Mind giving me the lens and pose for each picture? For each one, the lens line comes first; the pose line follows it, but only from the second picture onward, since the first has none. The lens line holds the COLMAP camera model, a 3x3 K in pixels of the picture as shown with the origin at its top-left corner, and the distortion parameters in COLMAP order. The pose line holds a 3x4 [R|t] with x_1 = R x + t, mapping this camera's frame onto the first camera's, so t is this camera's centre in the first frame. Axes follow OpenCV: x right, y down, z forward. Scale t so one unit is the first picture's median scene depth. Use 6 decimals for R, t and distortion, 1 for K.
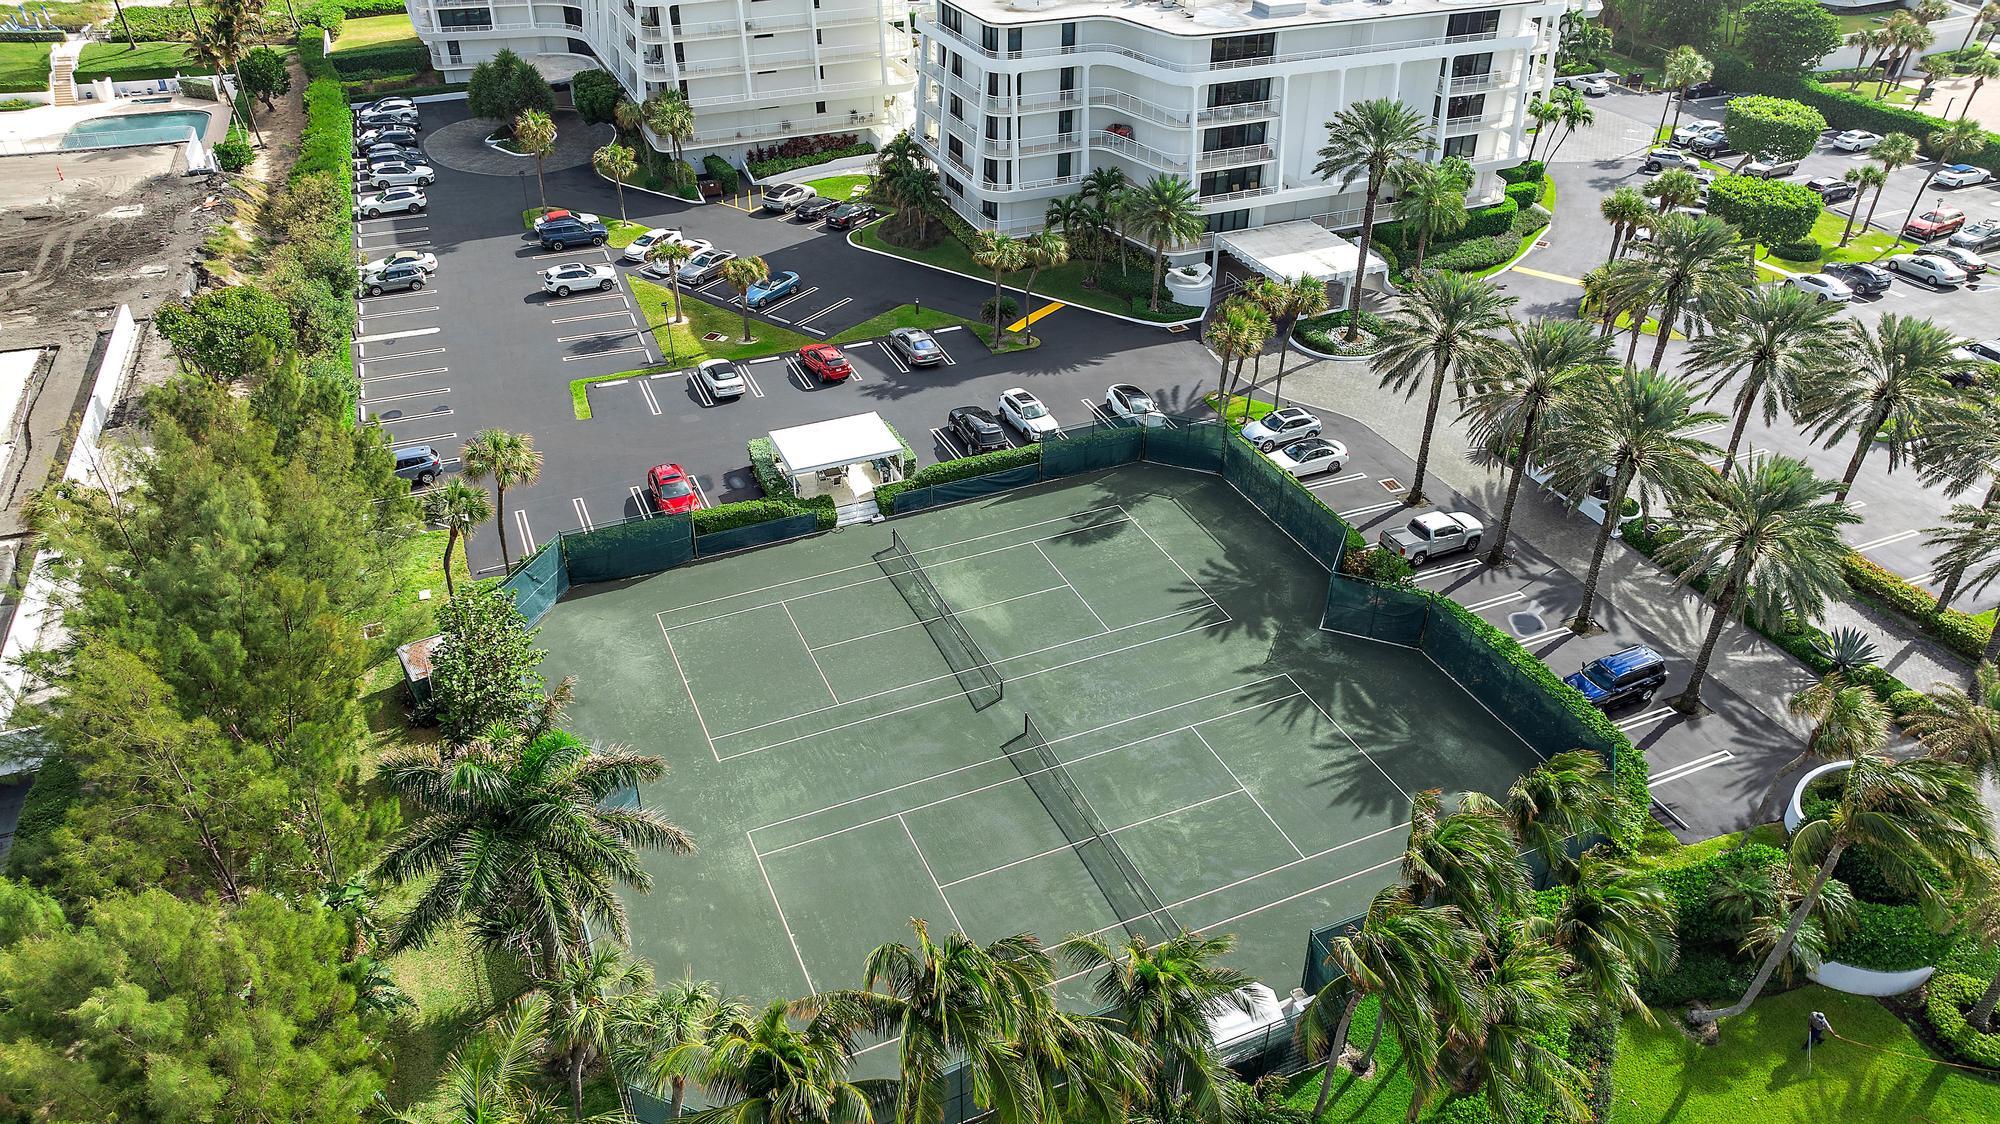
lens RADIAL K [[1427.2, 0, 1000.0], [0, 1427.2, 562.0], [0, 0, 1]] dist [-0.003296, -0.000400]
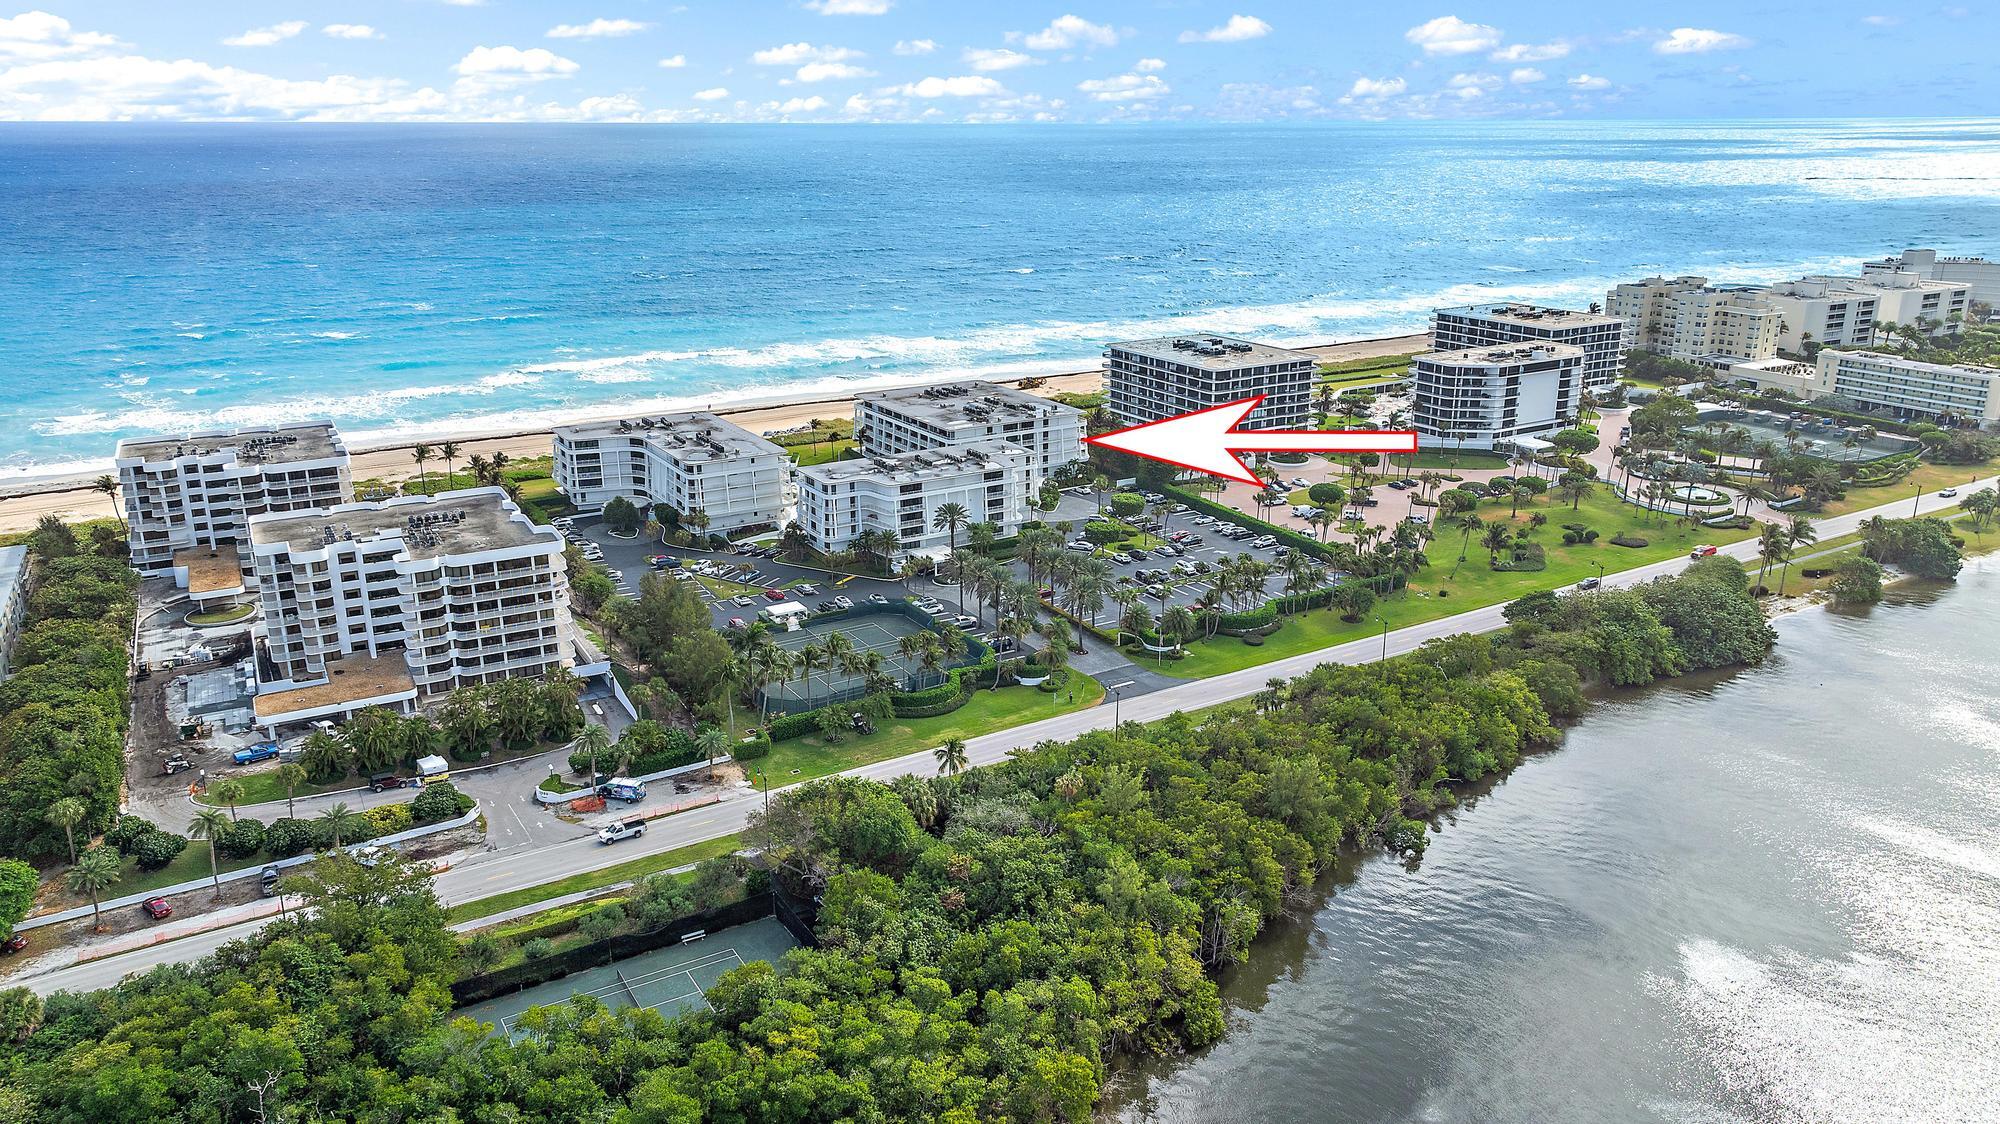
lens RADIAL K [[1427.2, 0, 1000.0], [0, 1427.2, 562.0], [0, 0, 1]] dist [-0.003296, -0.000400]
pose [[0.991232, -0.047860, 0.123162, -0.018489], [0.078875, 0.962131, -0.260925, 0.552080], [-0.106011, 0.268352, 0.957470, -1.740914]]
